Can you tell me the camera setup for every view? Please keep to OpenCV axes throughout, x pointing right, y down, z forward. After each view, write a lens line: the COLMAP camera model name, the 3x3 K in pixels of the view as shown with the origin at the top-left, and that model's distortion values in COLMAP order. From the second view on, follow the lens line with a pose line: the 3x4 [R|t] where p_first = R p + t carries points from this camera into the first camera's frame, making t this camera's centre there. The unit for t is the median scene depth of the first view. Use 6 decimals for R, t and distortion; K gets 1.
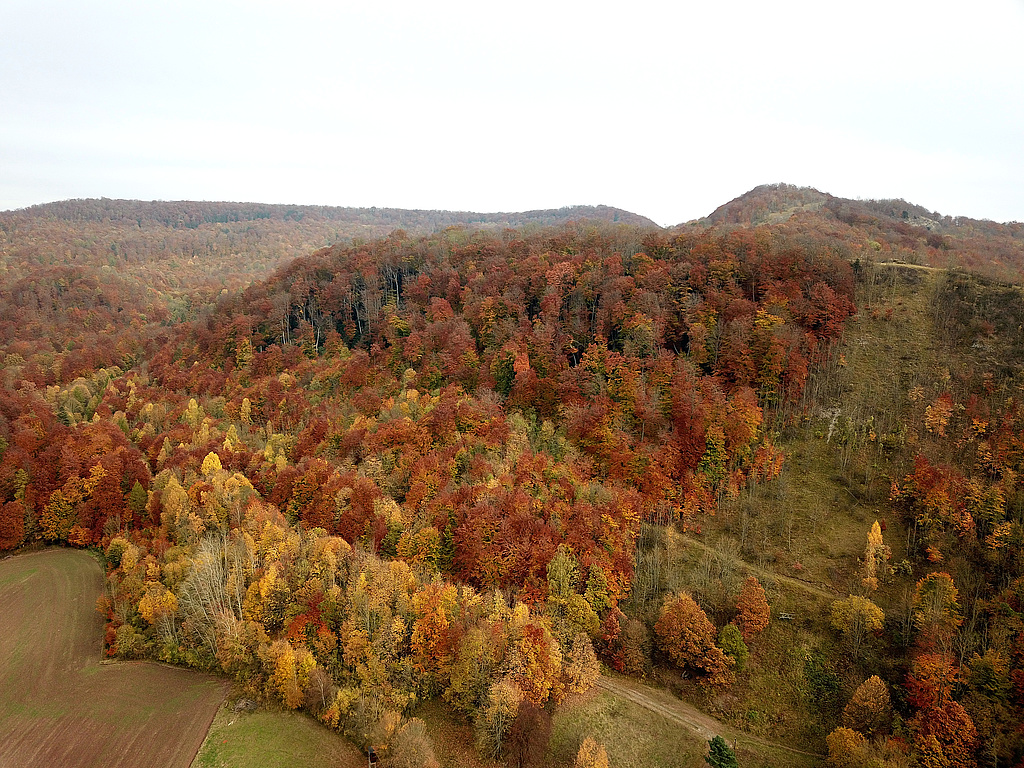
lens RADIAL K [[766.4, 0, 511.5], [0, 766.4, 388.1], [0, 0, 1]] dist [0.022847, -0.018290]
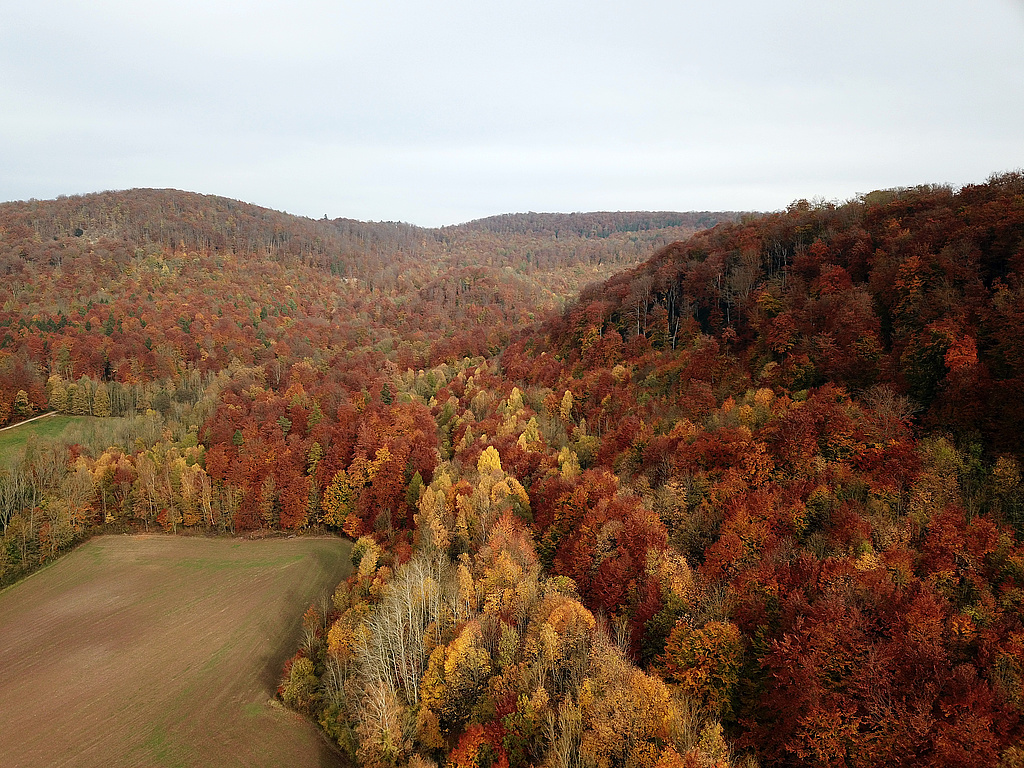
lens RADIAL K [[766.4, 0, 508.7], [0, 766.4, 388.3], [0, 0, 1]] dist [0.022847, -0.018290]
pose [[0.857379, 0.075266, -0.509153, 0.017830], [-0.091725, 0.995758, -0.007259, 0.027269], [0.506447, 0.052926, 0.860646, 0.331396]]
